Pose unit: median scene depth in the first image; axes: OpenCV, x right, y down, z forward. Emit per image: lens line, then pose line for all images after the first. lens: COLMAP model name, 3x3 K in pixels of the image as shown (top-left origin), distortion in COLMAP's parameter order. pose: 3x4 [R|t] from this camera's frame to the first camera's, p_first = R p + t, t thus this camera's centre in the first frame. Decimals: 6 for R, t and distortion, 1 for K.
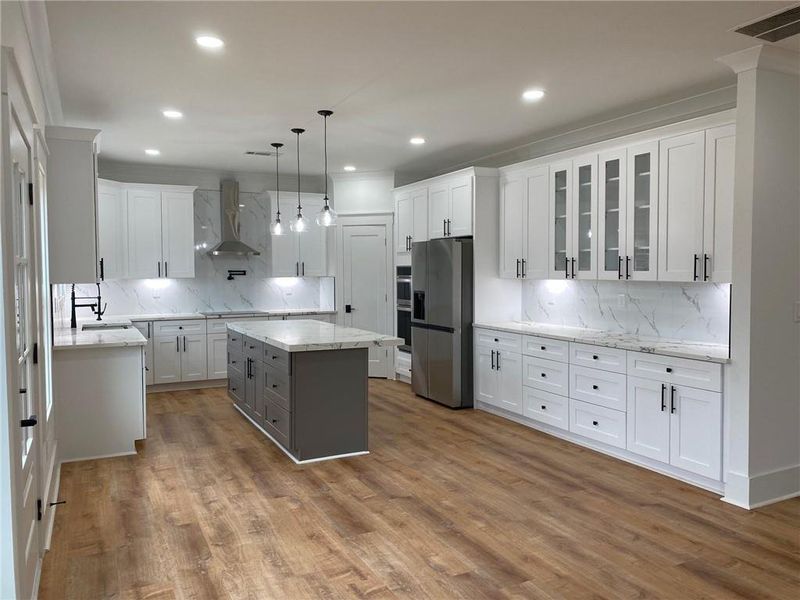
lens RADIAL K [[612.0, 0, 392.9], [0, 612.0, 292.2], [0, 0, 1]] dist [0.068515, -0.089940]
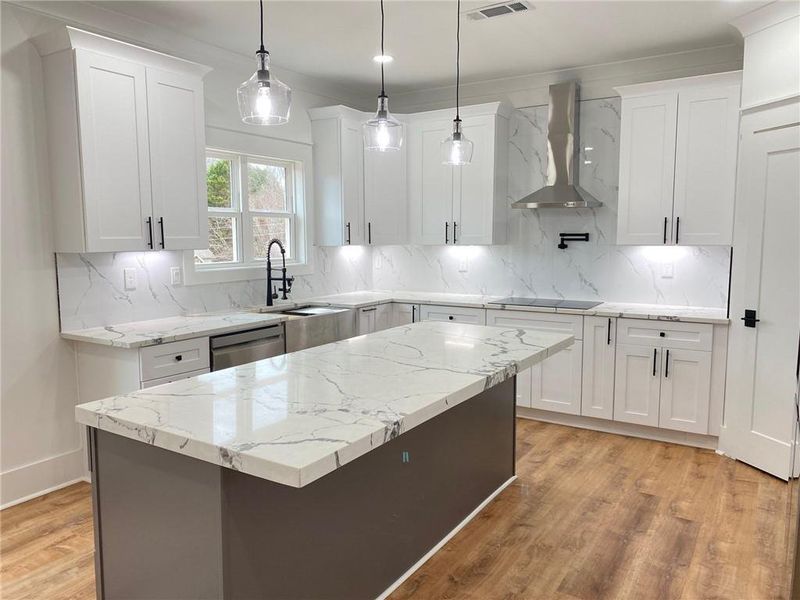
lens RADIAL K [[596.9, 0, 393.2], [0, 596.9, 305.1], [0, 0, 1]] dist [0.059178, -0.082183]
pose [[0.516215, 0.103947, -0.850128, 0.227558], [-0.029079, 0.994162, 0.103901, -0.028829], [0.855965, -0.028915, 0.516224, 0.726108]]
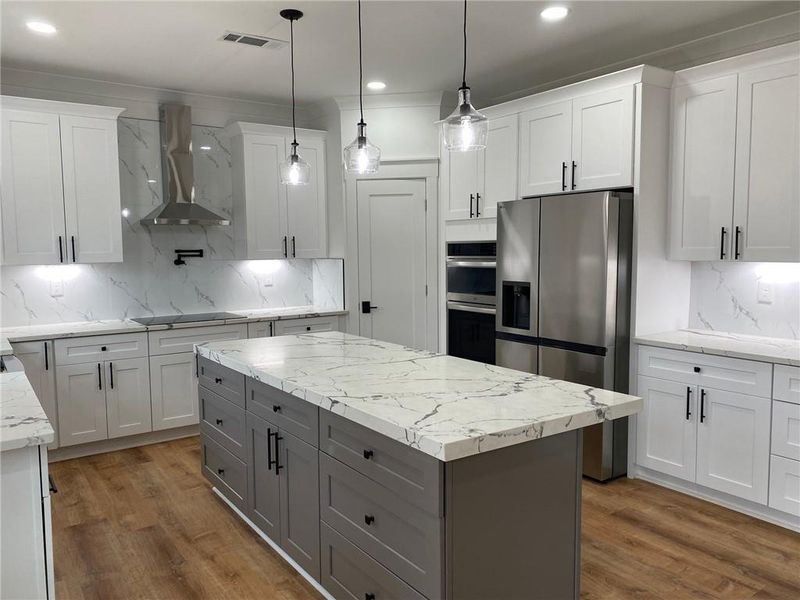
lens RADIAL K [[604.9, 0, 383.0], [0, 604.9, 296.6], [0, 0, 1]] dist [0.055456, -0.084529]
pose [[0.990084, -0.017230, 0.139417, -0.195167], [0.010971, 0.998902, 0.045540, -0.018369], [-0.140049, -0.043559, 0.989186, 0.473607]]
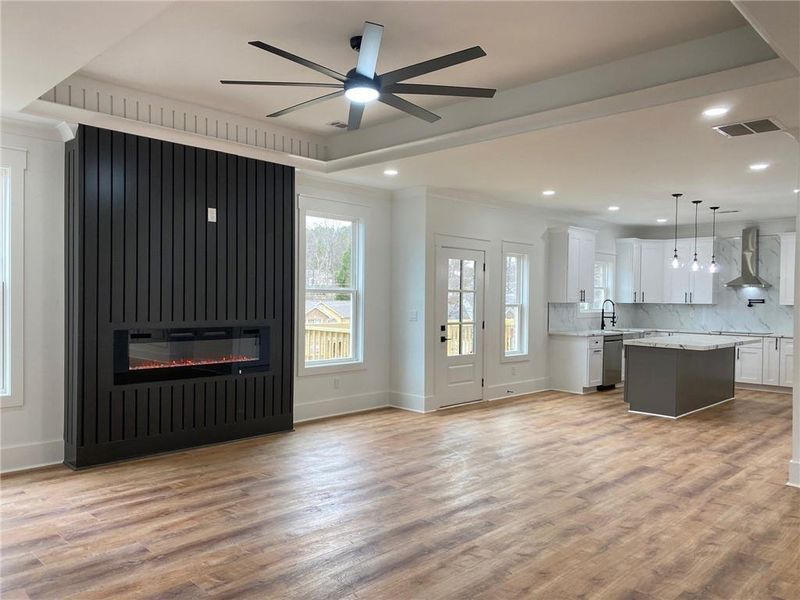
lens RADIAL K [[596.9, 0, 393.2], [0, 596.9, 305.1], [0, 0, 1]] dist [0.059178, -0.082183]
pose [[0.317627, 0.022534, -0.947948, 0.905025], [-0.050108, 0.998720, 0.006951, 0.005790], [0.946891, 0.045292, 0.318350, -0.111239]]
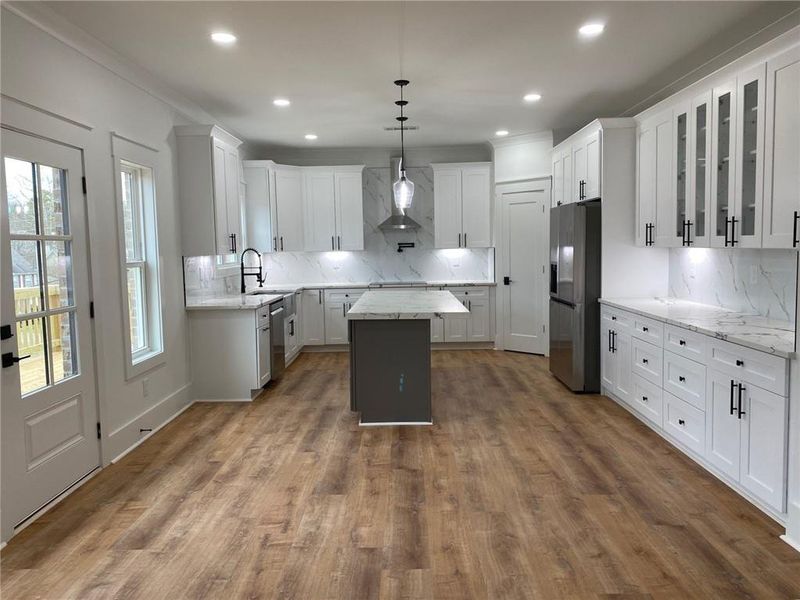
lens RADIAL K [[612.0, 0, 392.9], [0, 612.0, 292.2], [0, 0, 1]] dist [0.068515, -0.089940]
pose [[0.886199, 0.021777, -0.462793, 0.289637], [-0.000654, 0.998953, 0.045753, 0.001395], [0.463305, -0.040244, 0.885285, 0.078996]]
